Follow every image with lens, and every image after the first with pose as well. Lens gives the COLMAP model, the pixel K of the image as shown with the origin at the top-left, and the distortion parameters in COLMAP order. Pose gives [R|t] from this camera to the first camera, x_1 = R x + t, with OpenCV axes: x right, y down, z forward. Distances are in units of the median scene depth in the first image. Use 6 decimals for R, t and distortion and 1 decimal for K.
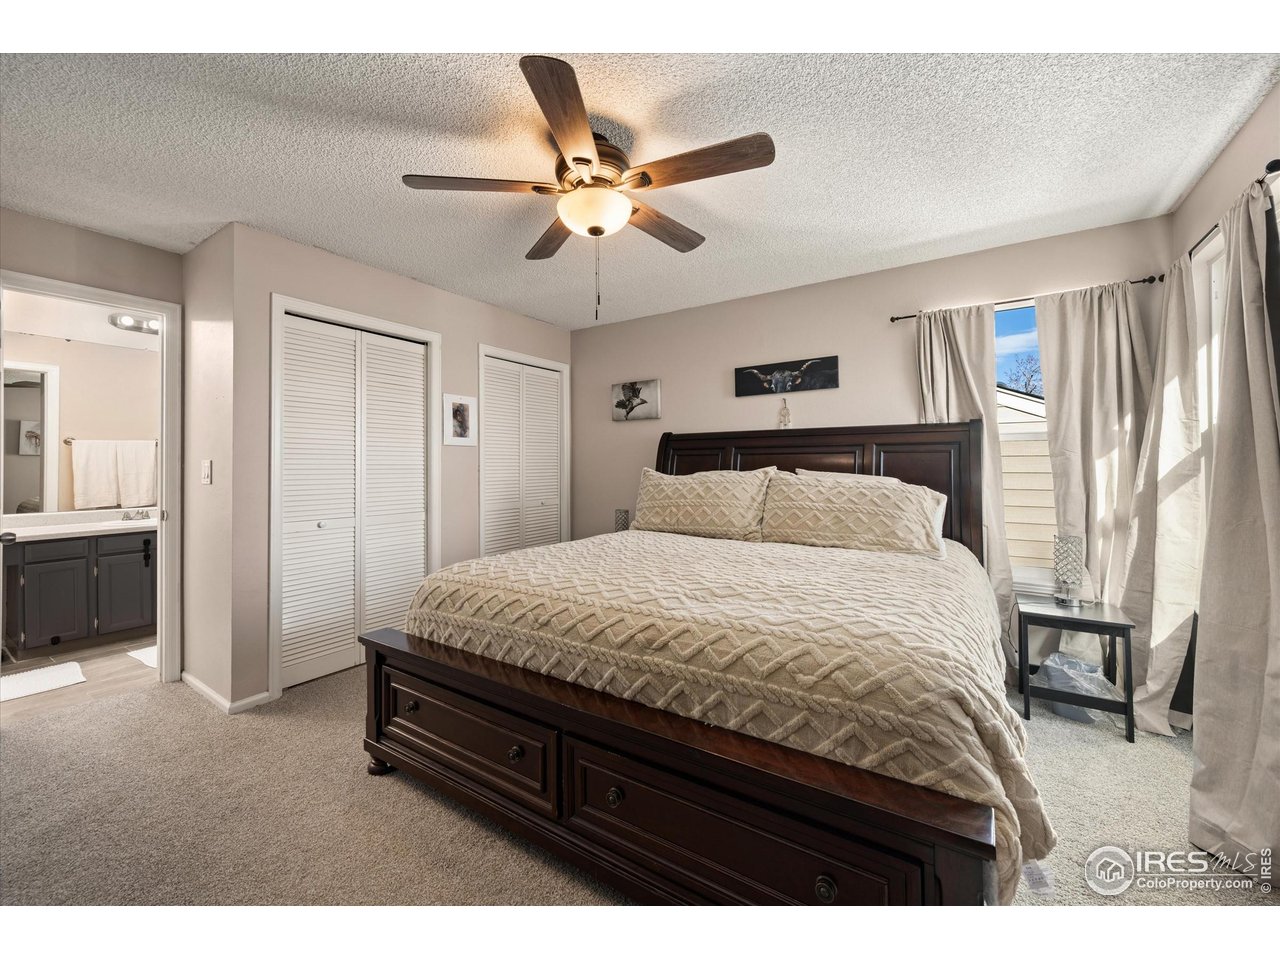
lens RADIAL K [[503.5, 0, 644.7], [0, 503.5, 458.8], [0, 0, 1]] dist [0.000641, 0.000053]
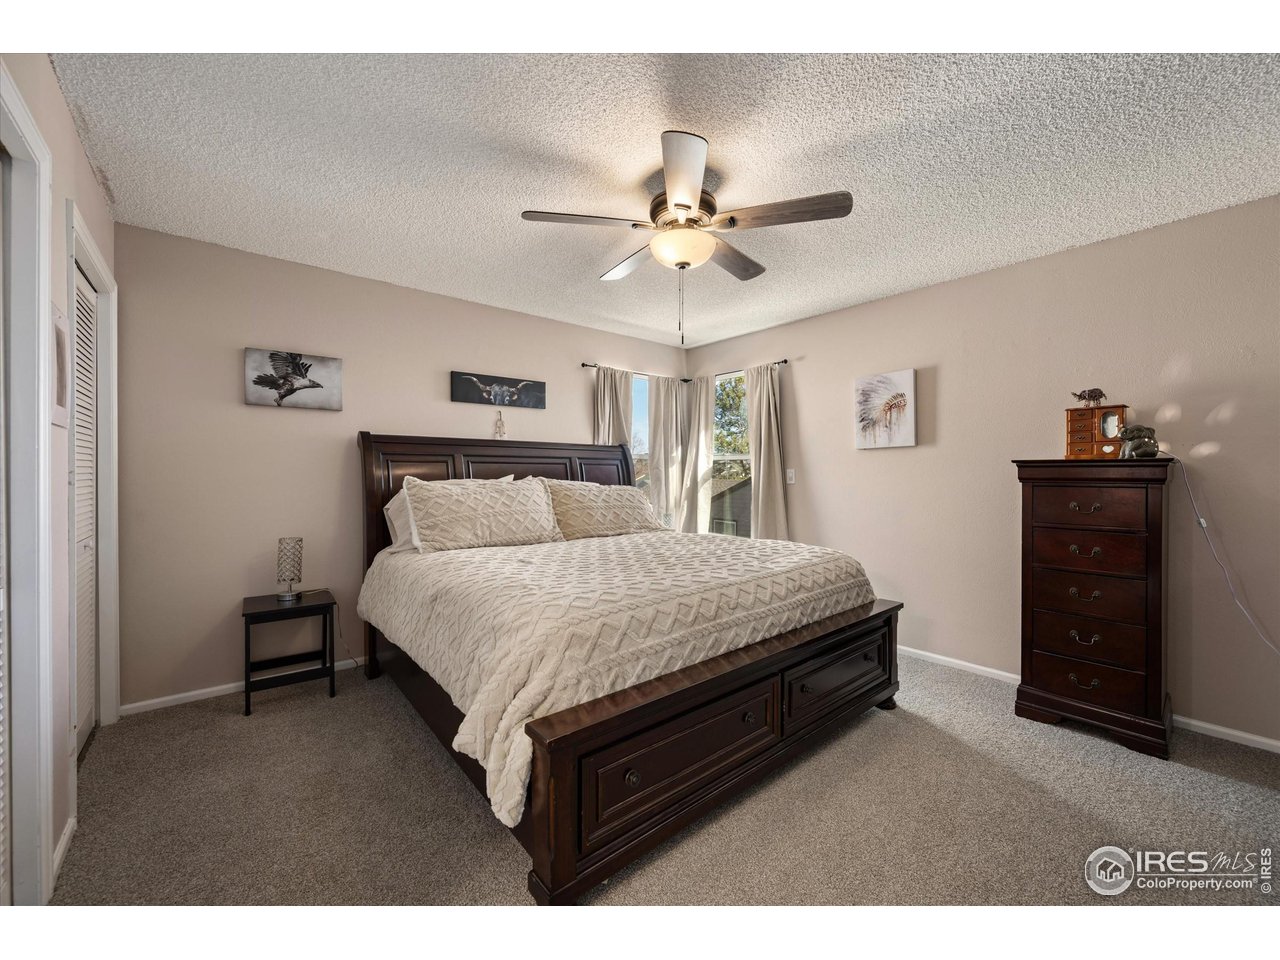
lens RADIAL K [[504.4, 0, 636.3], [0, 504.4, 475.0], [0, 0, 1]] dist [-0.001227, -0.000108]
pose [[0.293502, 0.000100, 0.955959, -0.664572], [-0.015173, 0.999875, 0.004554, 0.006348], [-0.955838, -0.015841, 0.293466, 0.413986]]
